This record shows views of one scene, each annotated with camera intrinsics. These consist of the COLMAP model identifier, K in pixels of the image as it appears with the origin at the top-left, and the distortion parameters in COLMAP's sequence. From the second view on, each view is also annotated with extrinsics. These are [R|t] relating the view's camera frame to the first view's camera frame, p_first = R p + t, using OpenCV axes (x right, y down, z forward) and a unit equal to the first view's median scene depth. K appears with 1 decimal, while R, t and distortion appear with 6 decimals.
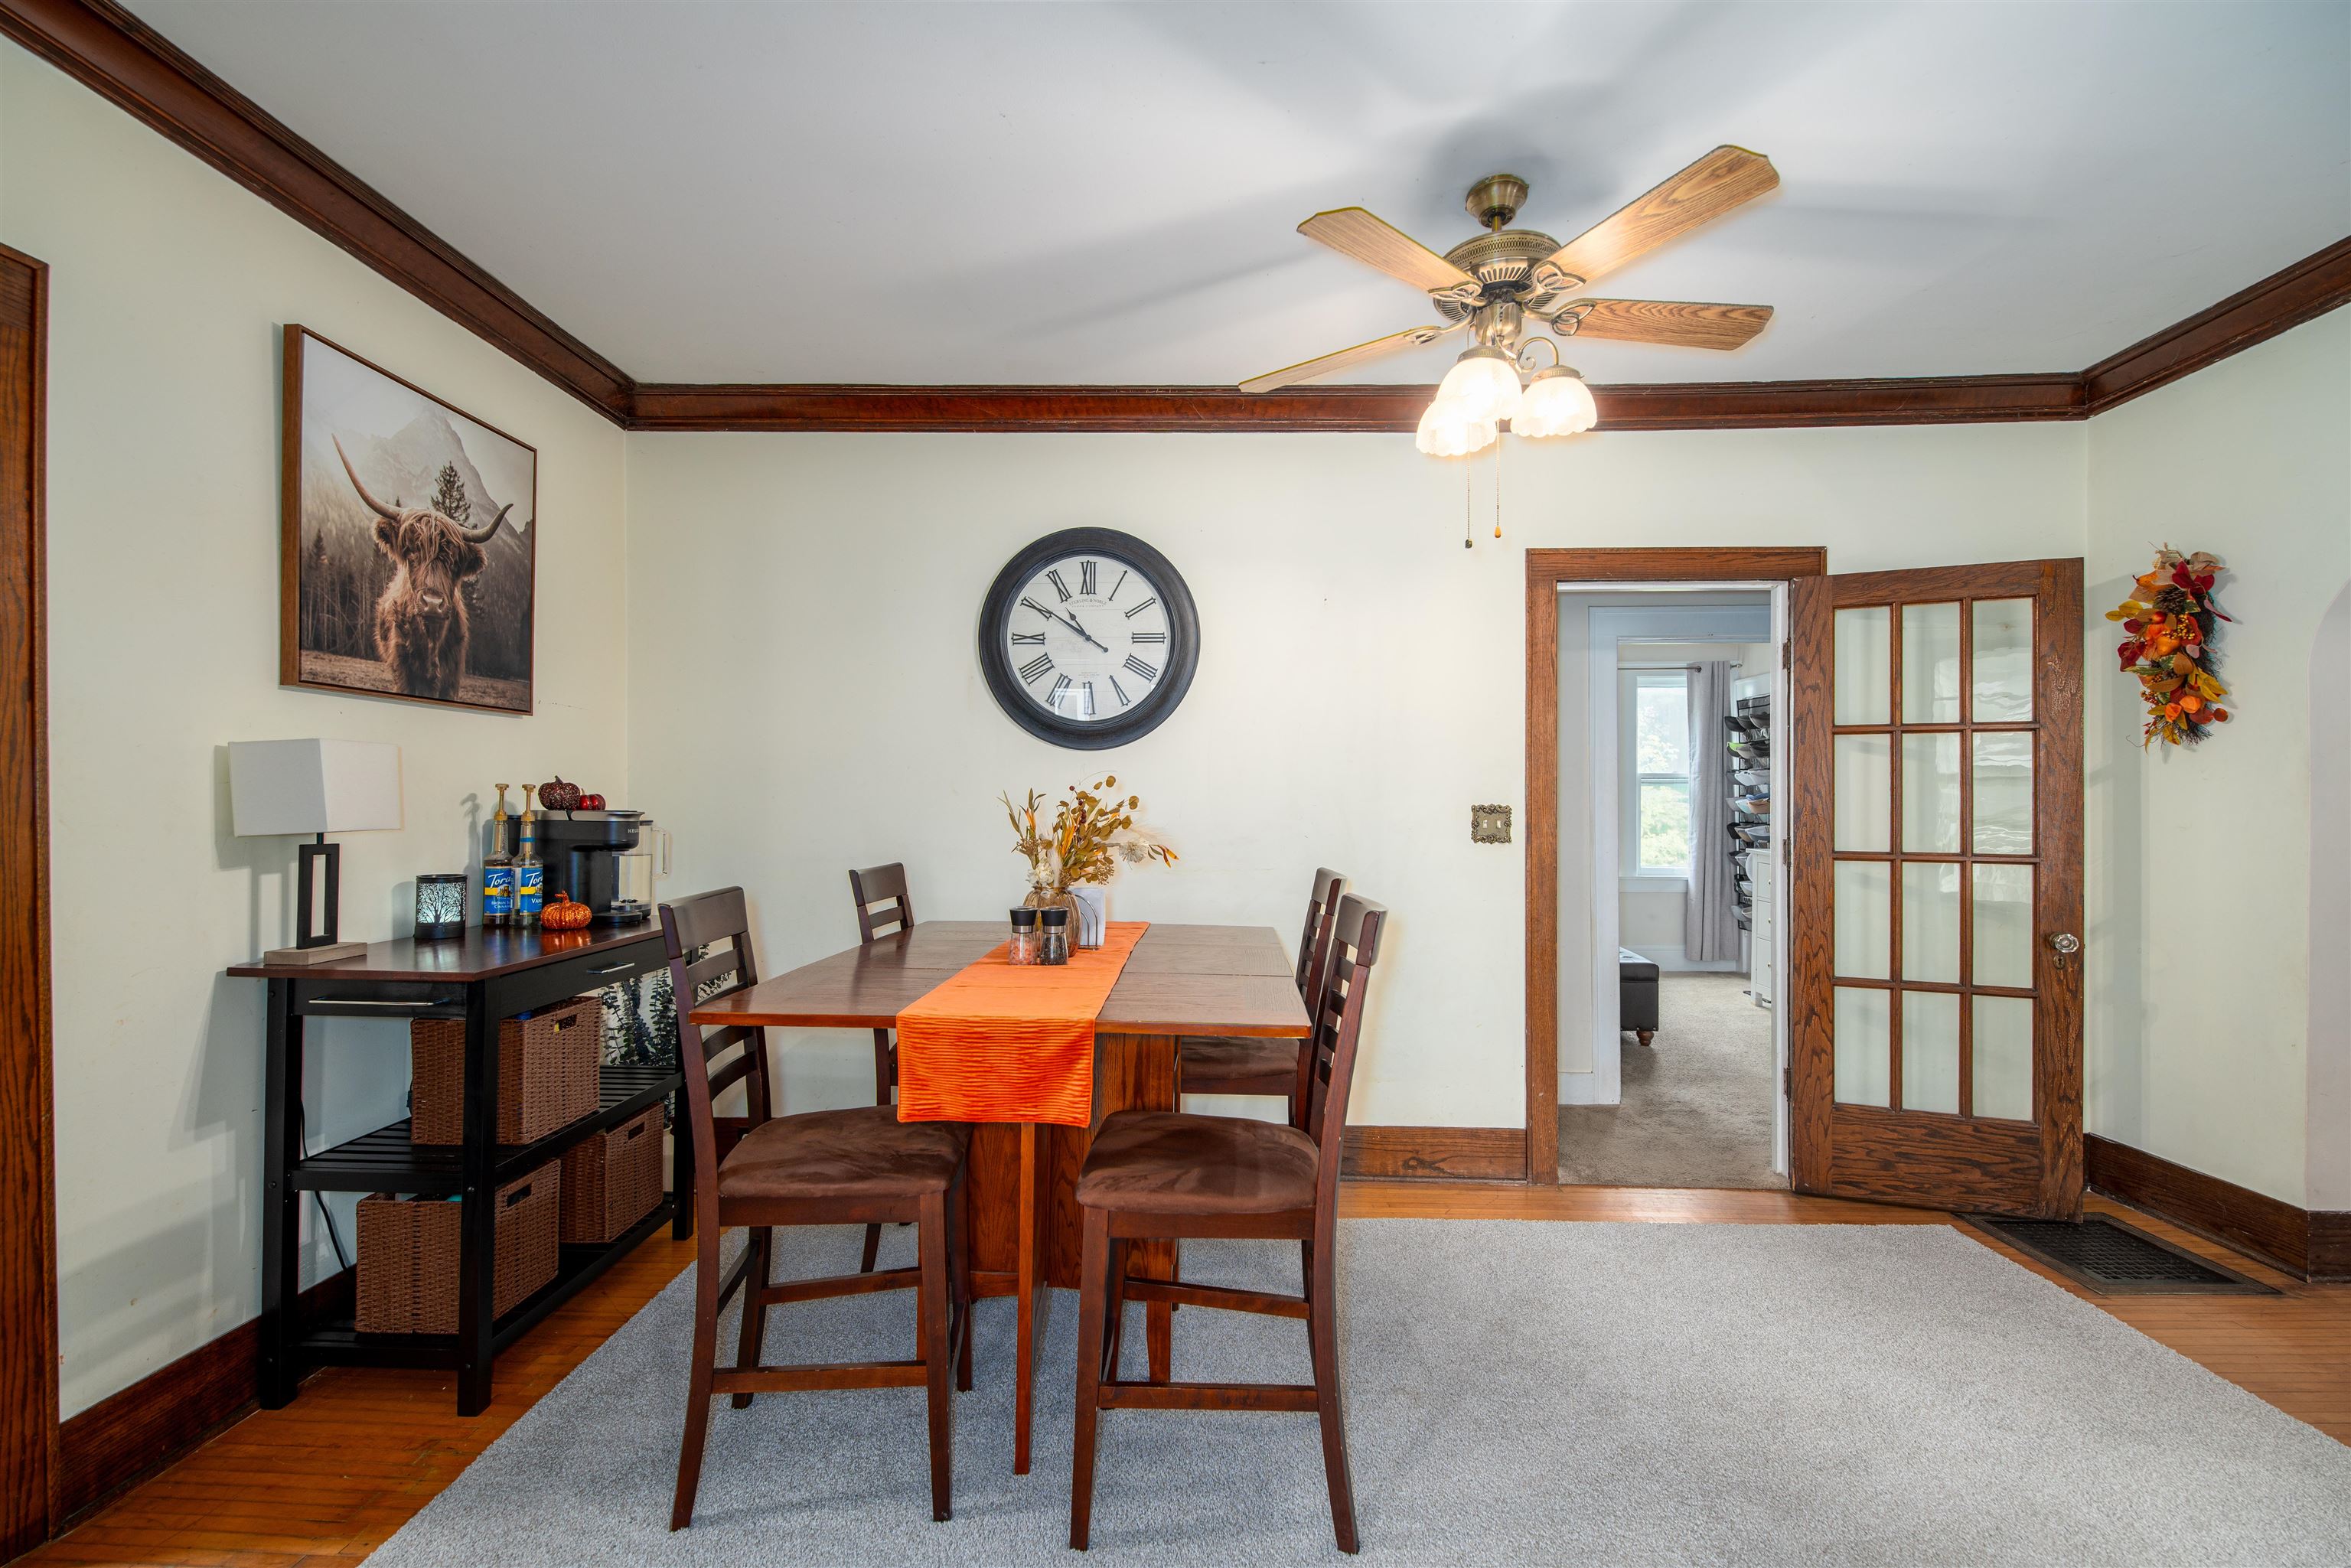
lens RADIAL K [[1014.1, 0, 1161.8], [0, 1014.1, 800.7], [0, 0, 1]] dist [-0.000725, -0.000962]
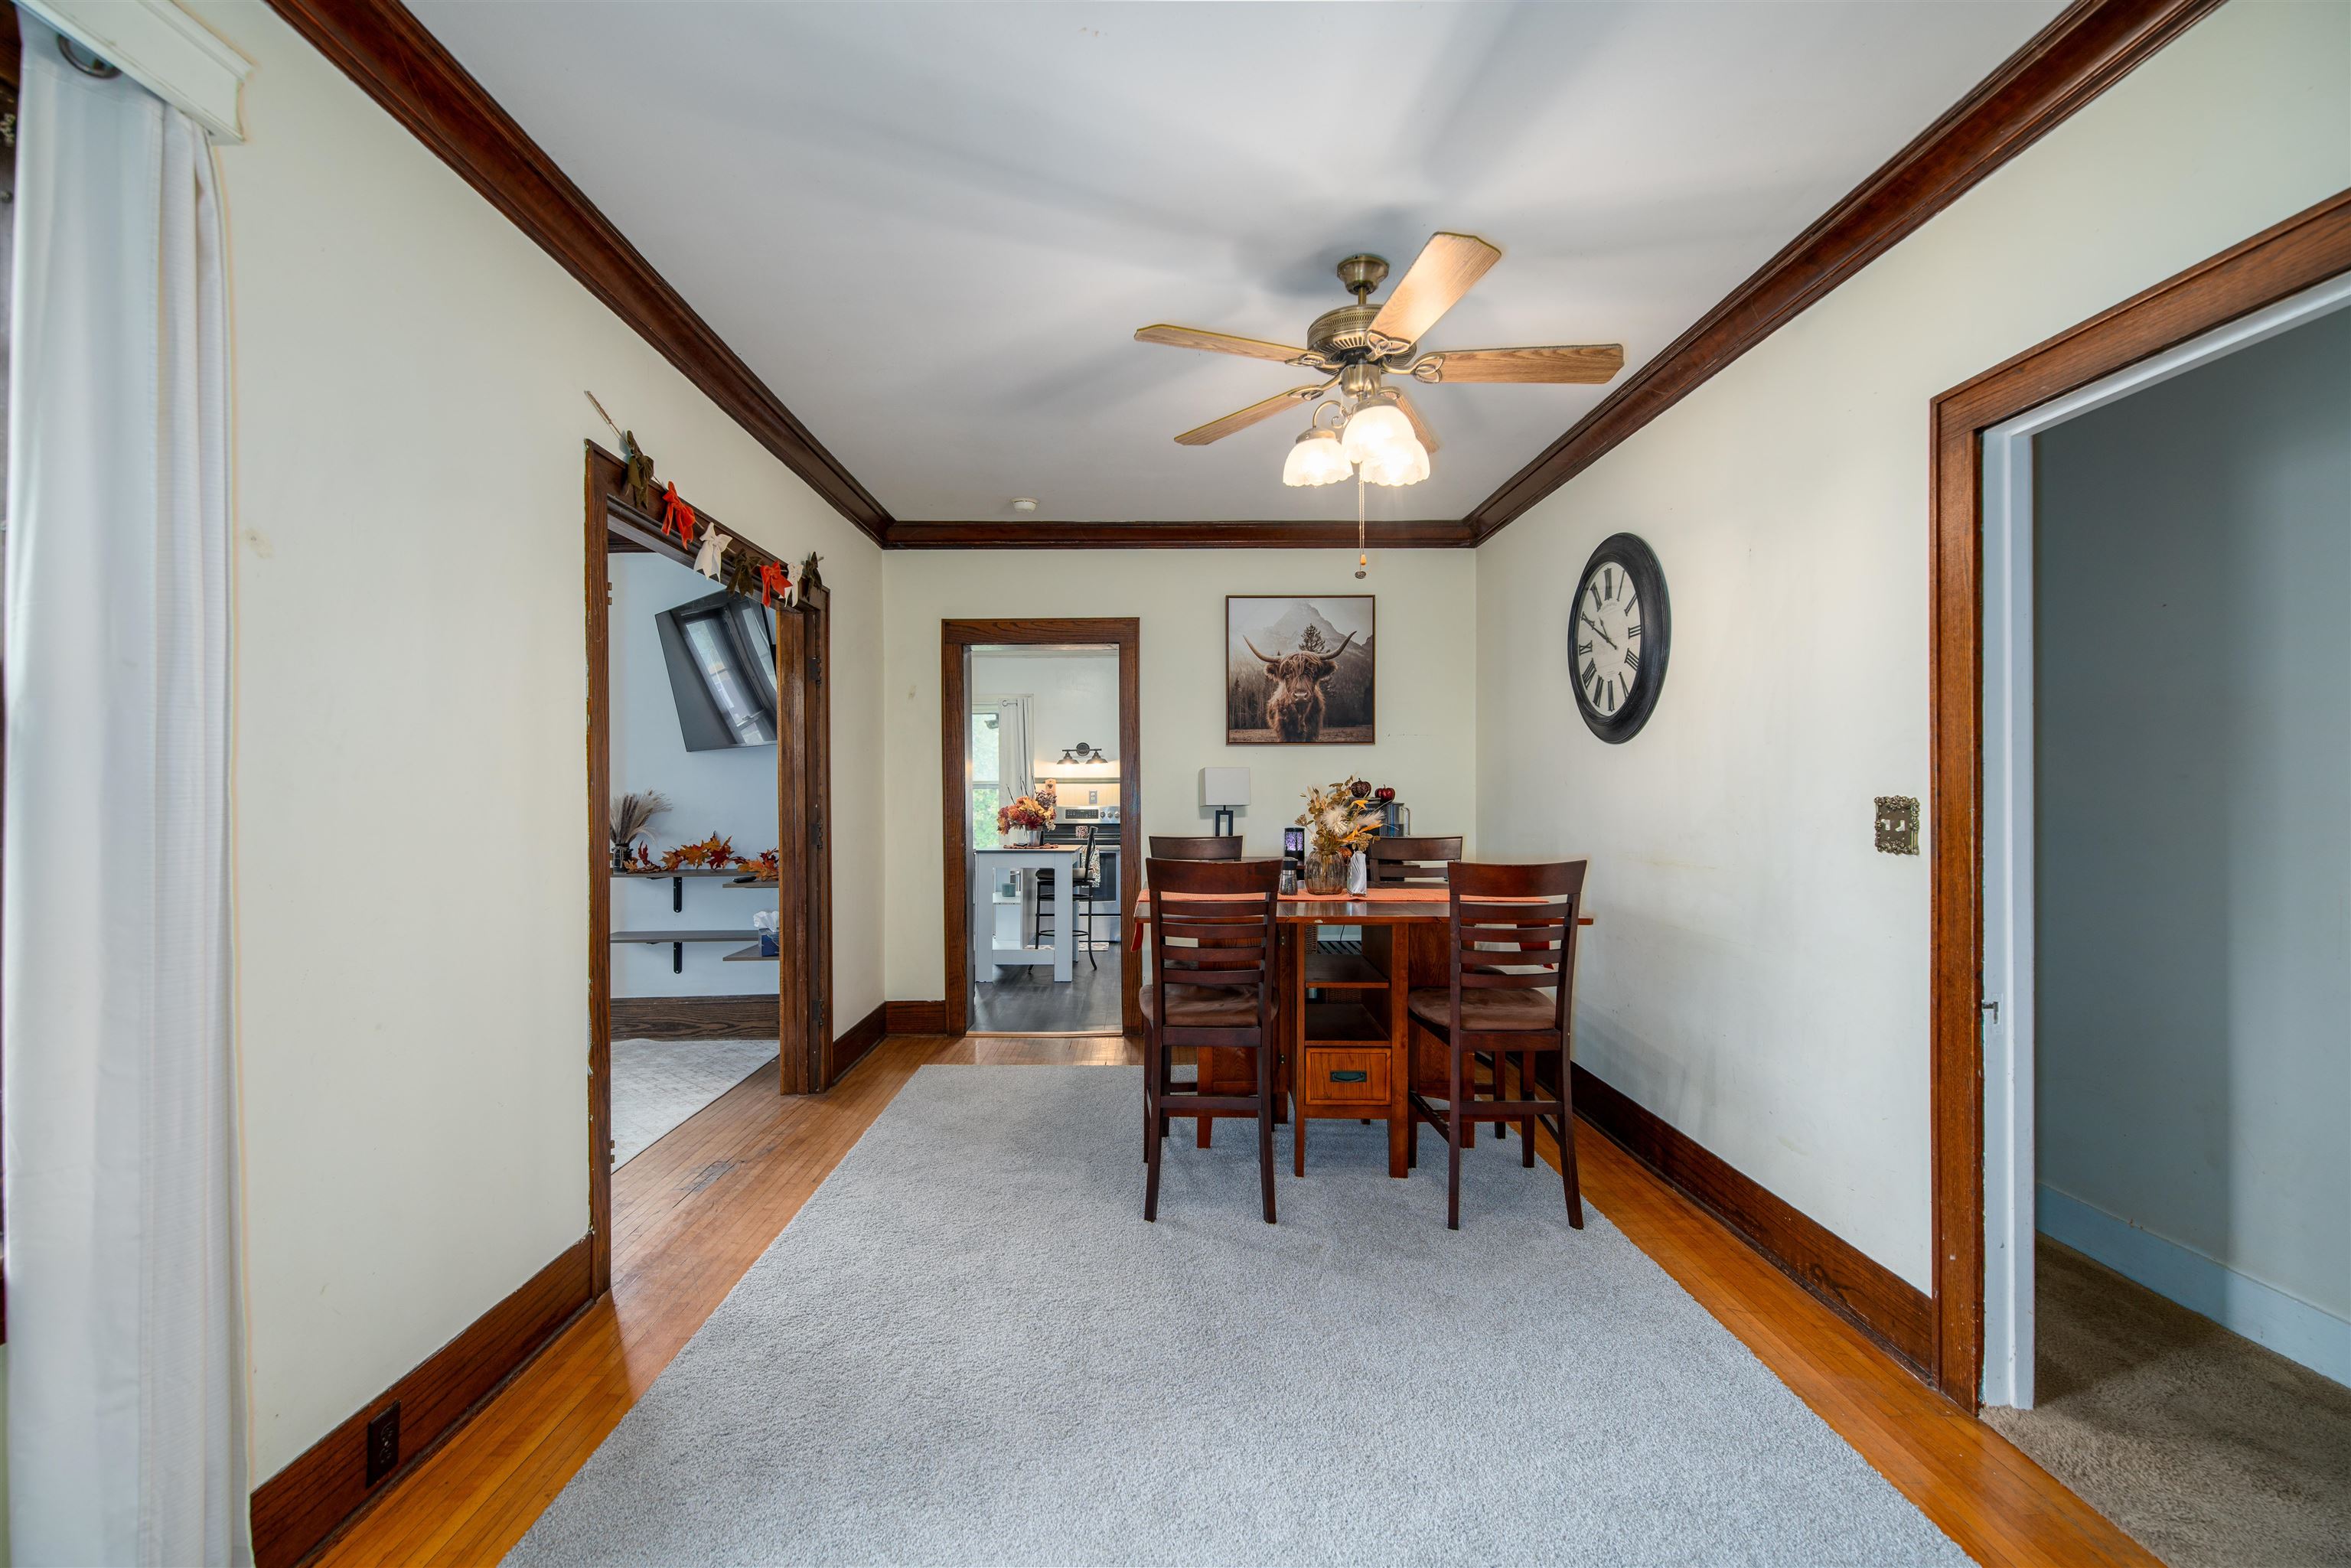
lens RADIAL K [[1014.1, 0, 1161.0], [0, 1014.1, 786.6], [0, 0, 1]] dist [-0.000725, -0.000962]
pose [[0.023735, -0.005669, -0.999702, 1.165629], [0.005141, 0.999971, -0.005548, -0.001154], [0.999705, -0.005008, 0.023764, 0.584873]]
